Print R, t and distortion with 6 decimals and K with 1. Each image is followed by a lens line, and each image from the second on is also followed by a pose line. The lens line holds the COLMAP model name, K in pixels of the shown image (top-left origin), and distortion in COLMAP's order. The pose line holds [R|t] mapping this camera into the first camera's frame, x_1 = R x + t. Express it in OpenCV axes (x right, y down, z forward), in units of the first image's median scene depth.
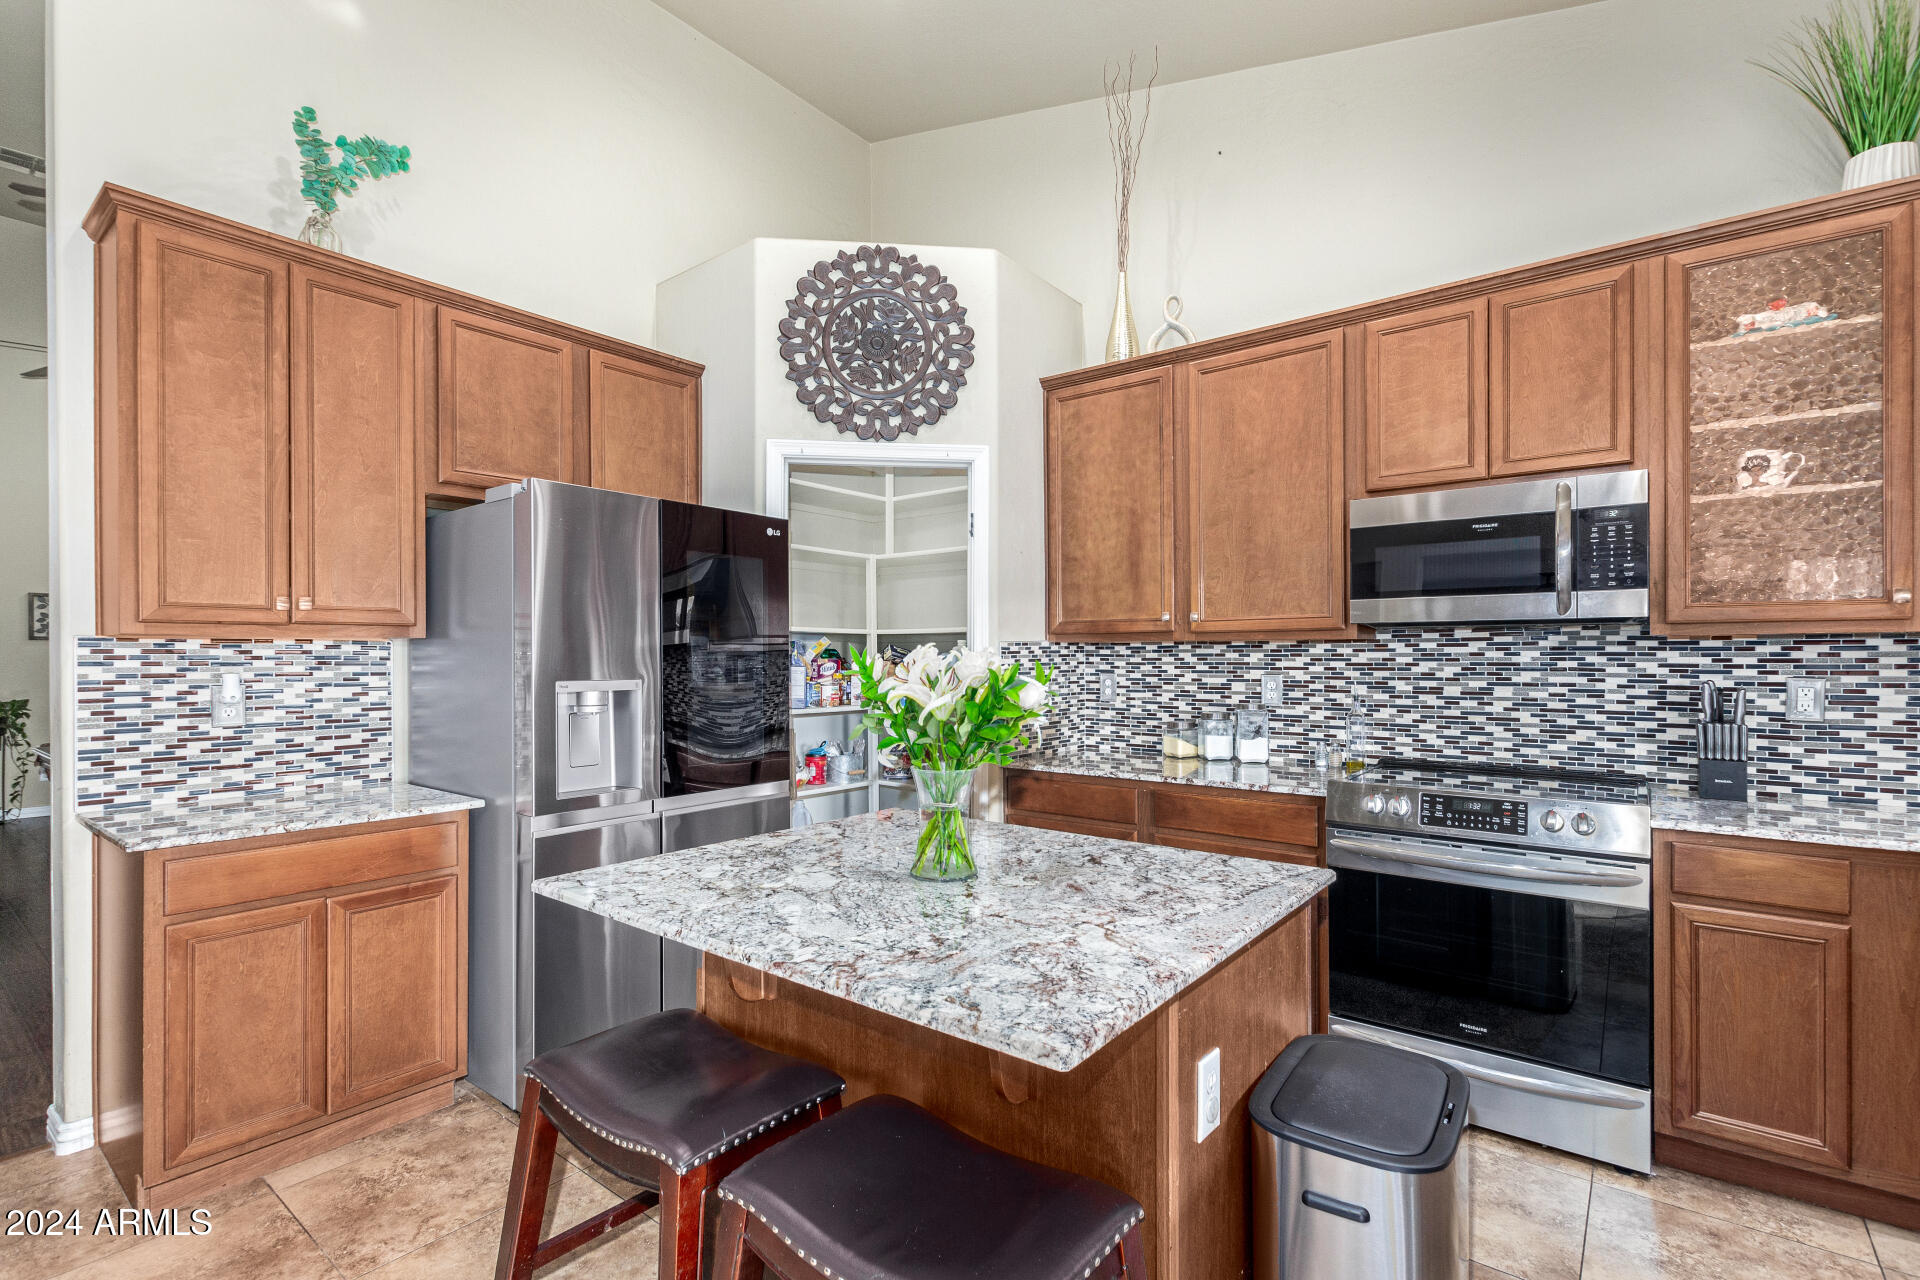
lens RADIAL K [[875.2, 0, 966.6], [0, 875.2, 652.9], [0, 0, 1]] dist [0.006905, -0.003598]
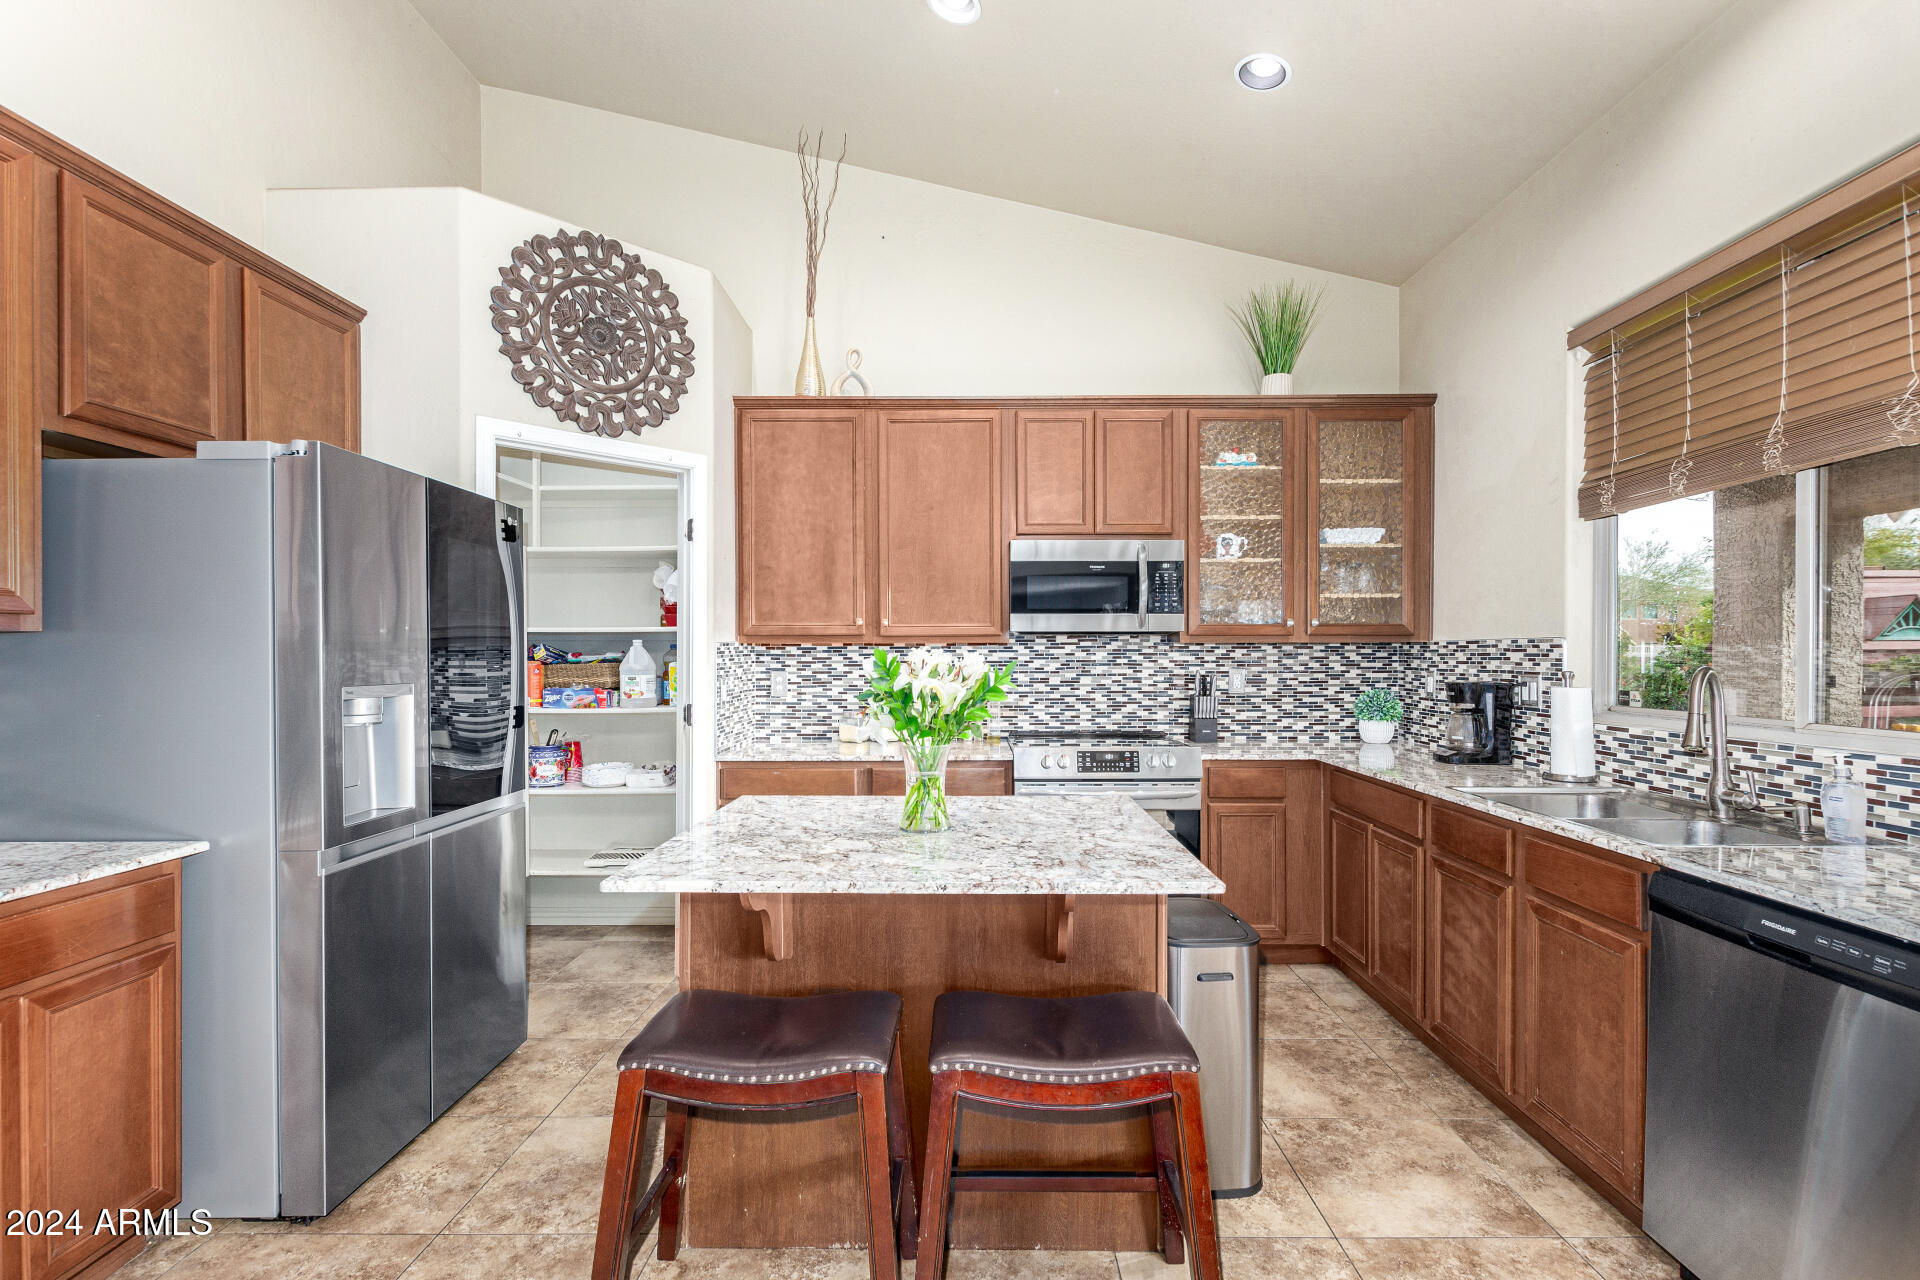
lens RADIAL K [[875.2, 0, 966.4], [0, 875.2, 651.8], [0, 0, 1]] dist [0.006905, -0.003598]
pose [[0.791012, 0.001874, 0.611798, -0.411775], [-0.001954, 0.999998, -0.000536, -0.001458], [-0.611798, -0.000772, 0.791014, -0.023106]]
